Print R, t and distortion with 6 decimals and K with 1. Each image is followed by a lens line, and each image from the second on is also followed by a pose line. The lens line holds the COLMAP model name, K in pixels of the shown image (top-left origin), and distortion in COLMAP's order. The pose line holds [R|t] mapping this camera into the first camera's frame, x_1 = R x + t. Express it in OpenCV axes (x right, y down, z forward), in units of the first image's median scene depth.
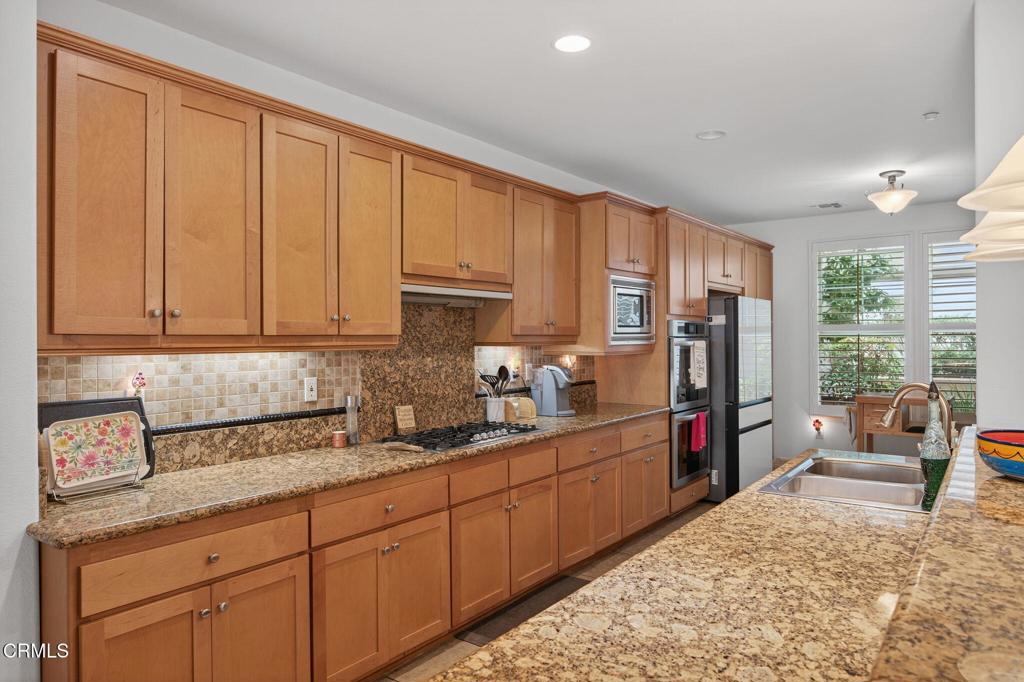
lens RADIAL K [[661.3, 0, 504.7], [0, 661.3, 336.7], [0, 0, 1]] dist [-0.005757, -0.000630]
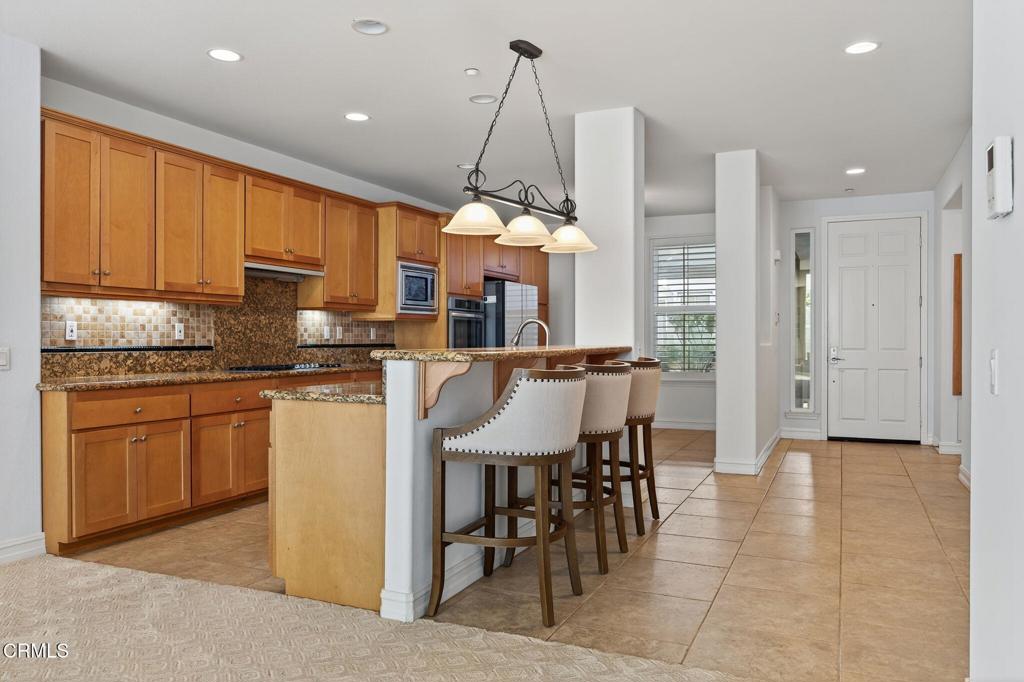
lens RADIAL K [[735.7, 0, 505.7], [0, 735.7, 343.1], [0, 0, 1]] dist [-0.006506, 0.000198]
pose [[0.976550, 0.003401, 0.215263, 0.062424], [-0.004556, 0.999978, 0.004870, 0.092162], [-0.215242, -0.005736, 0.976544, -0.741675]]
